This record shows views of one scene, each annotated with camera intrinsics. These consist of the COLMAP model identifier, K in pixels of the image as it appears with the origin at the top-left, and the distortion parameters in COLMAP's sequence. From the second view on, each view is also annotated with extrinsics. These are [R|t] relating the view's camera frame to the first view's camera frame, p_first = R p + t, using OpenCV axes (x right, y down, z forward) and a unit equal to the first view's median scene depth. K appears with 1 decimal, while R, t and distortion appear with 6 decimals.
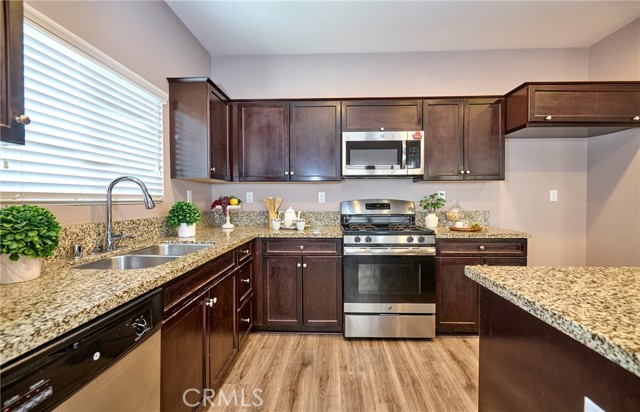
lens RADIAL K [[284.5, 0, 322.6], [0, 284.5, 203.1], [0, 0, 1]] dist [-0.002816, -0.001177]
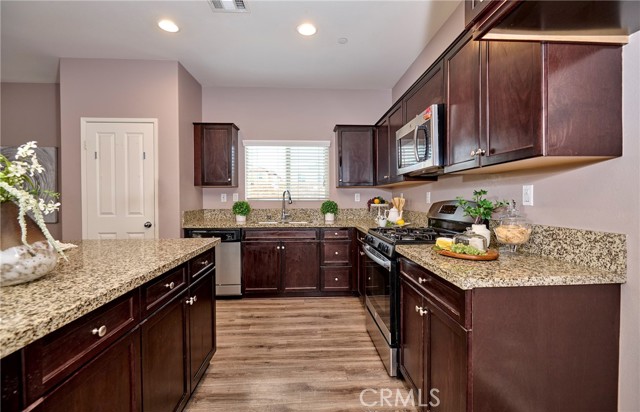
lens RADIAL K [[284.5, 0, 322.6], [0, 284.5, 203.1], [0, 0, 1]] dist [-0.002816, -0.001177]
pose [[0.086238, 0.013854, -0.996178, 1.197269], [-0.013462, 0.999828, 0.012740, -0.012287], [0.996184, 0.012312, 0.086410, 0.763114]]
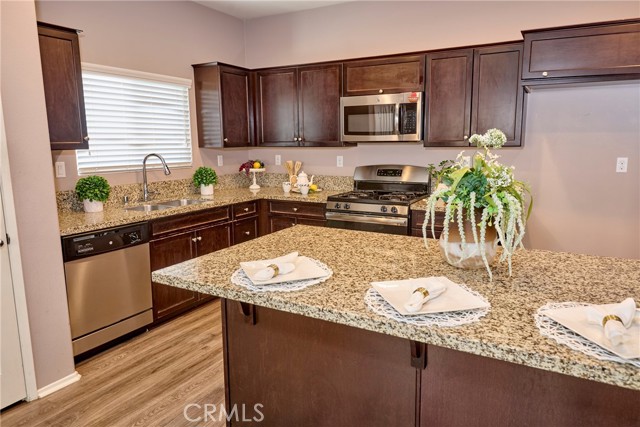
lens RADIAL K [[439.3, 0, 320.0], [0, 439.3, 213.5], [0, 0, 1]] dist [-0.000275, -0.000091]
pose [[0.885029, 0.071635, -0.459991, 0.839910], [-0.002062, 0.988684, 0.150001, -0.090720], [0.465531, -0.131807, 0.875162, -0.476487]]
